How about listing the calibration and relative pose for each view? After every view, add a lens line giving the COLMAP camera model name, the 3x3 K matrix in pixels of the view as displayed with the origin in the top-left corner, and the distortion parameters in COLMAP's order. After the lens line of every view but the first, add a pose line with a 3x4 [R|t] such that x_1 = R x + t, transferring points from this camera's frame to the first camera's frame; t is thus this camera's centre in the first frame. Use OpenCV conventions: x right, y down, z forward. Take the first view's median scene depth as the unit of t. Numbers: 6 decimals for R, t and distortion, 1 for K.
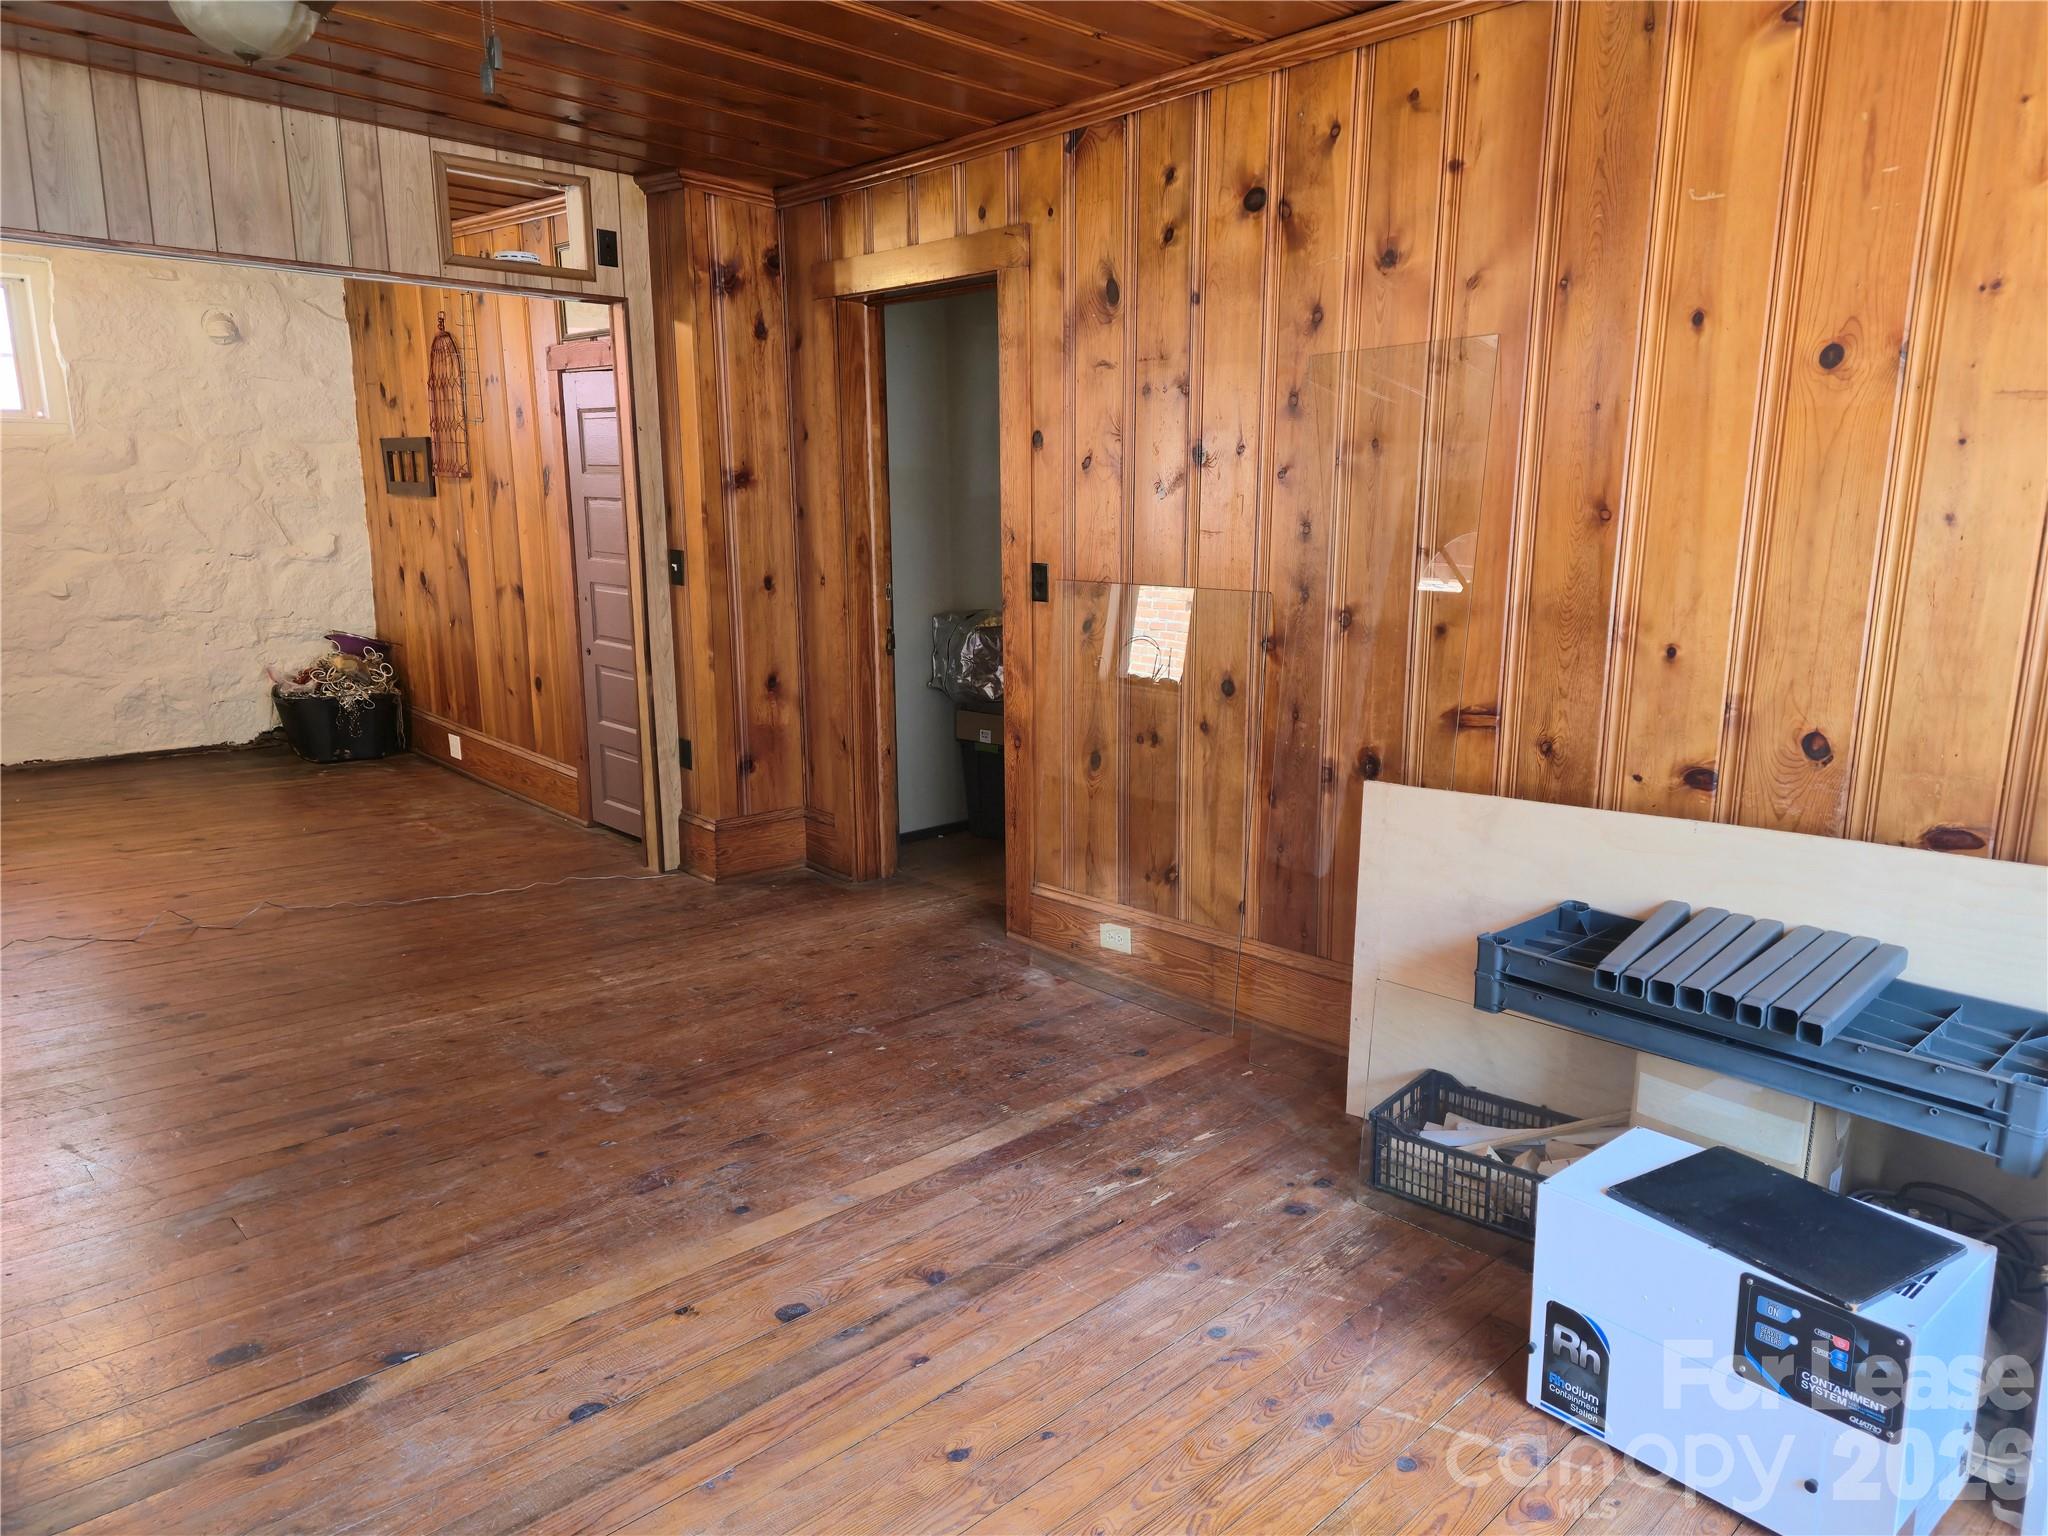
lens RADIAL K [[1340.4, 0, 1025.9], [0, 1340.4, 780.2], [0, 0, 1]] dist [0.063895, -0.047822]
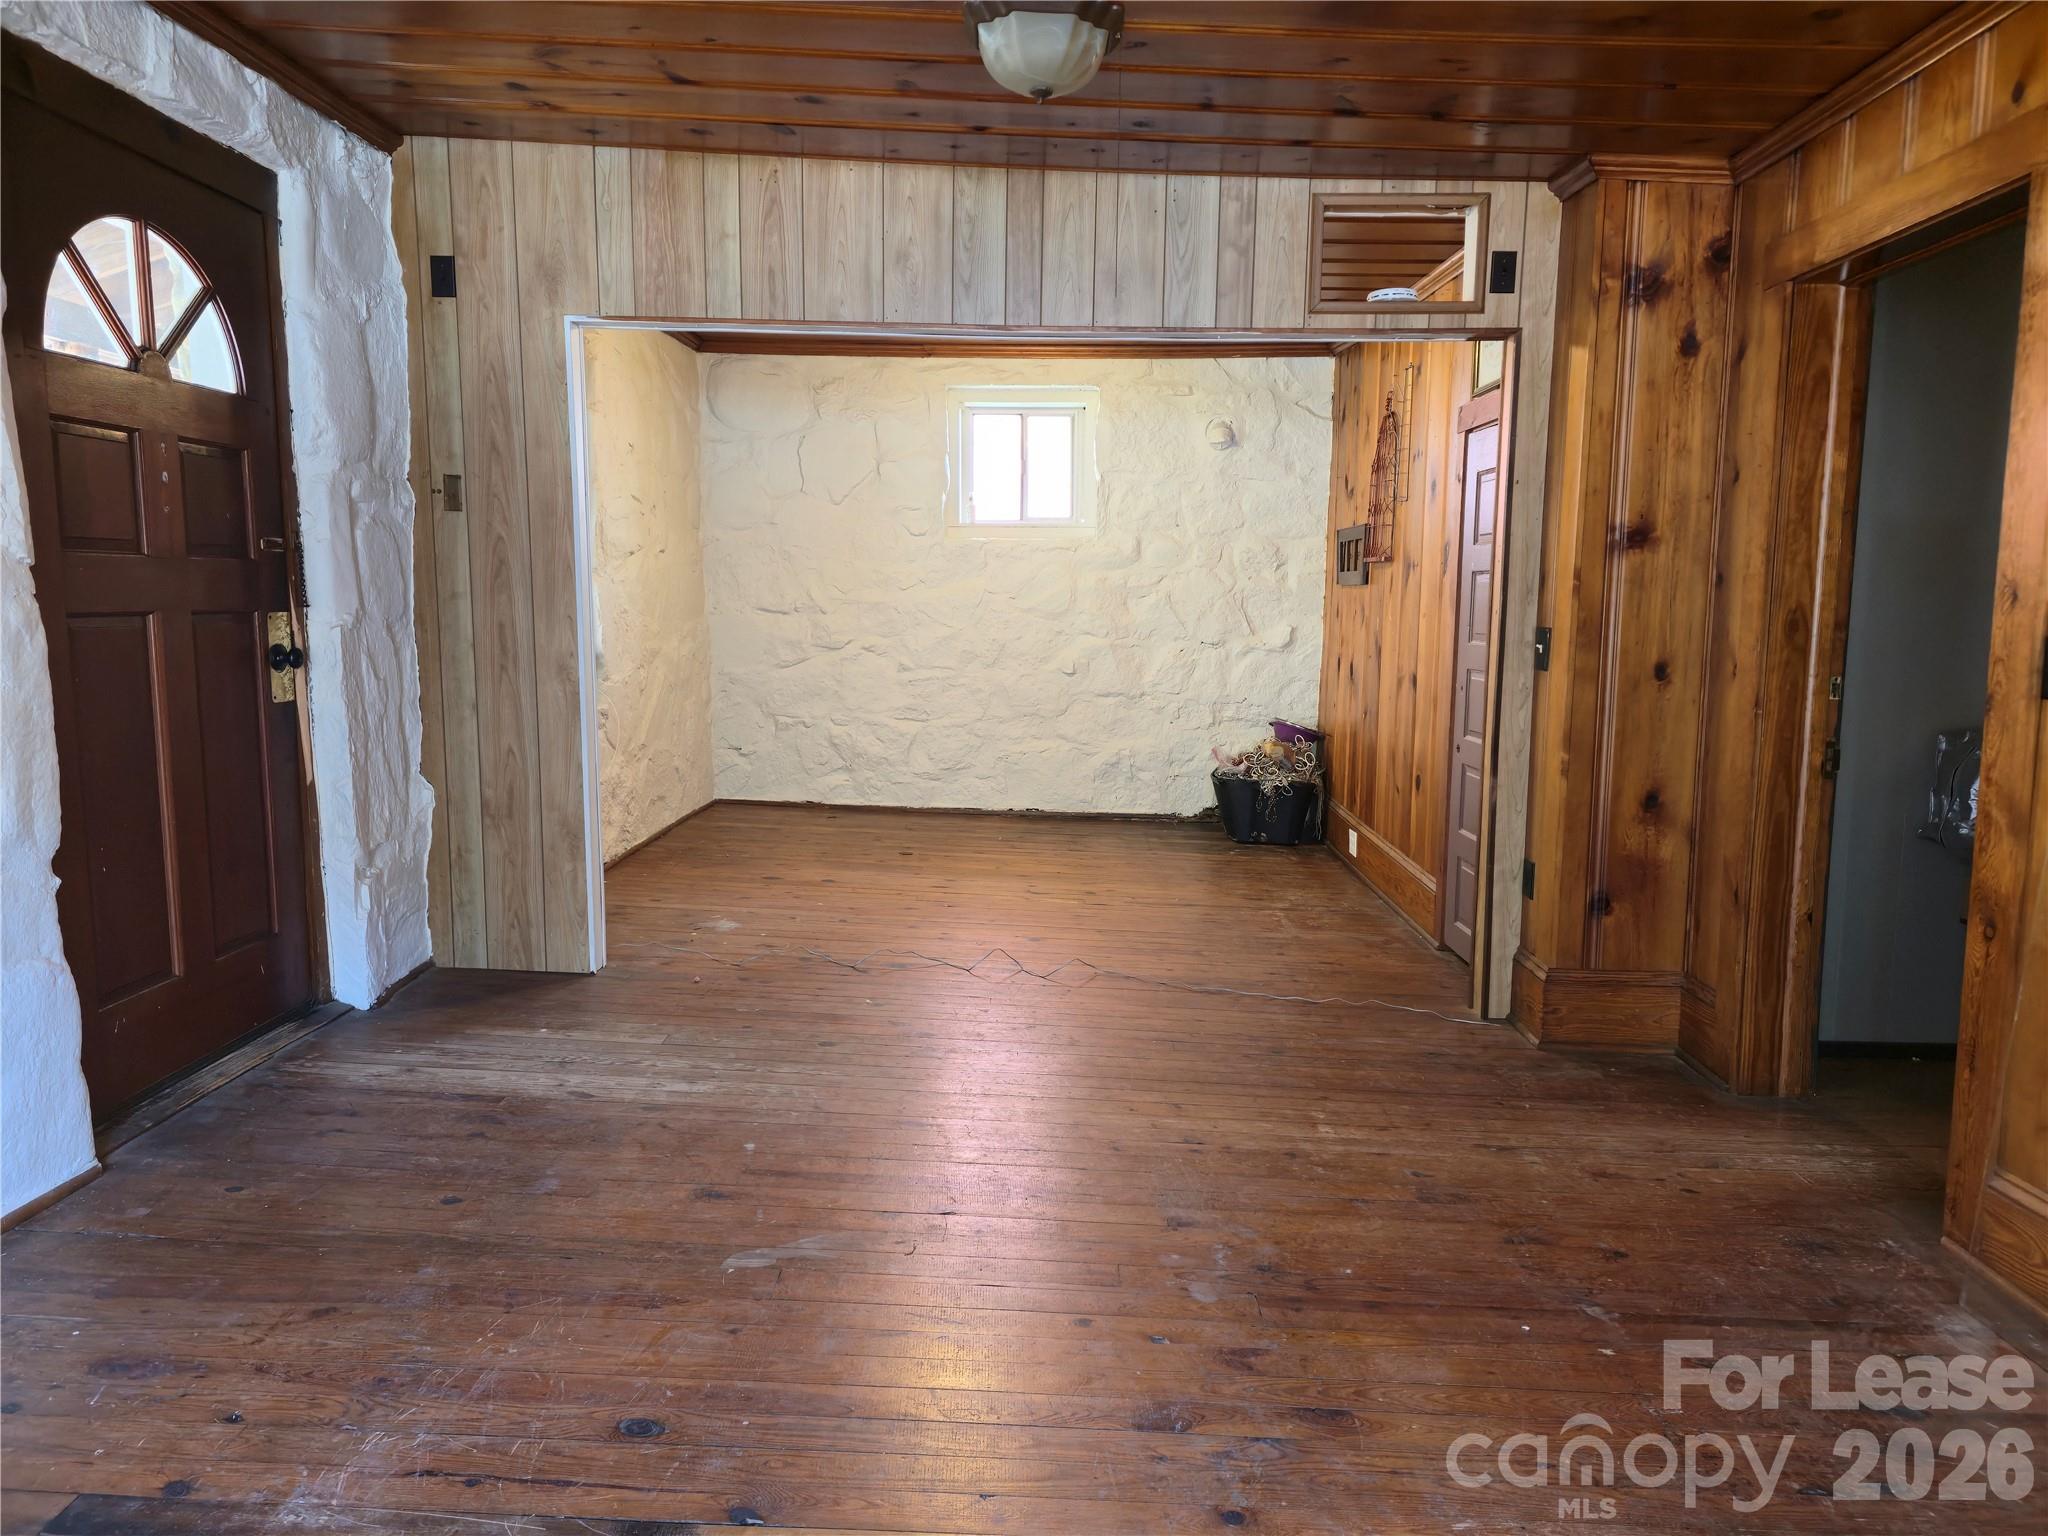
lens RADIAL K [[1340.4, 0, 1025.9], [0, 1340.4, 780.2], [0, 0, 1]] dist [0.063895, -0.047822]
pose [[0.719832, 0.094587, -0.687674, 0.083903], [-0.156481, 0.987284, -0.028001, -0.008352], [0.676281, 0.127765, 0.725479, 0.209843]]
